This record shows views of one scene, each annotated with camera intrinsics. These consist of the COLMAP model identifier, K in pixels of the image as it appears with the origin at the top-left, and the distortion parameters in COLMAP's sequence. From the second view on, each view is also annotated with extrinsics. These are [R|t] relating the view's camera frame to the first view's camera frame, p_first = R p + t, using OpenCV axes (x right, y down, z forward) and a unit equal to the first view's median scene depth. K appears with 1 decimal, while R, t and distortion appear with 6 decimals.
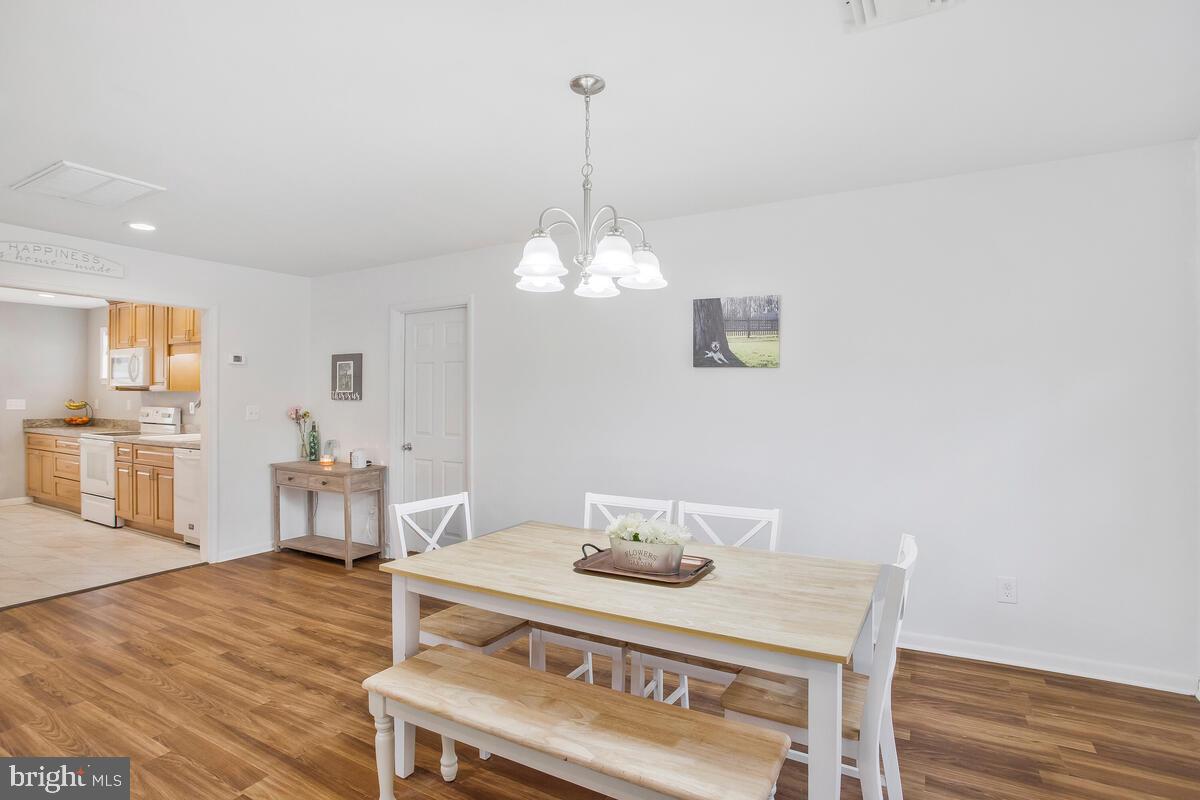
lens RADIAL K [[573.8, 0, 600.0], [0, 573.8, 400.0], [0, 0, 1]] dist [-0.032104, 0.000435]
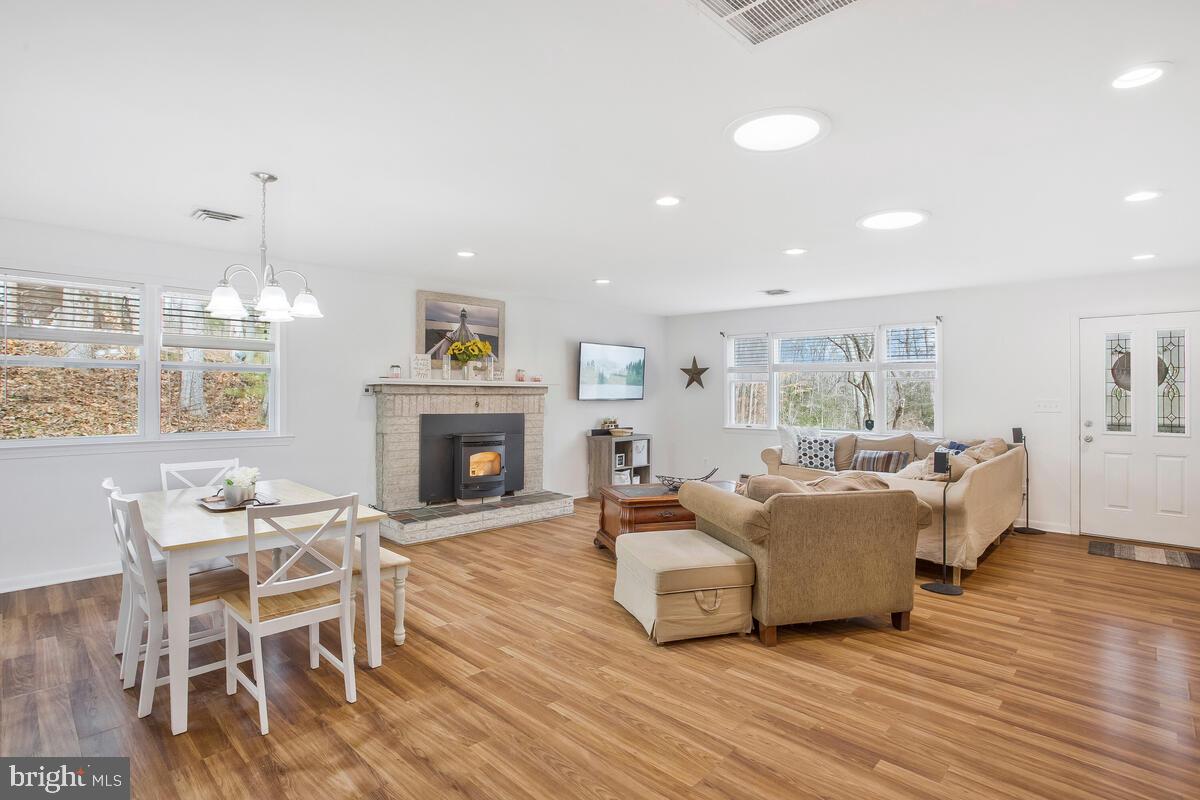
lens RADIAL K [[574.6, 0, 599.2], [0, 574.6, 387.6], [0, 0, 1]] dist [-0.003744, -0.000334]
pose [[-0.966172, 0.000194, 0.257898, -1.082691], [-0.002974, 0.999925, -0.011894, -0.004337], [-0.257881, -0.012259, -0.966099, 1.942172]]
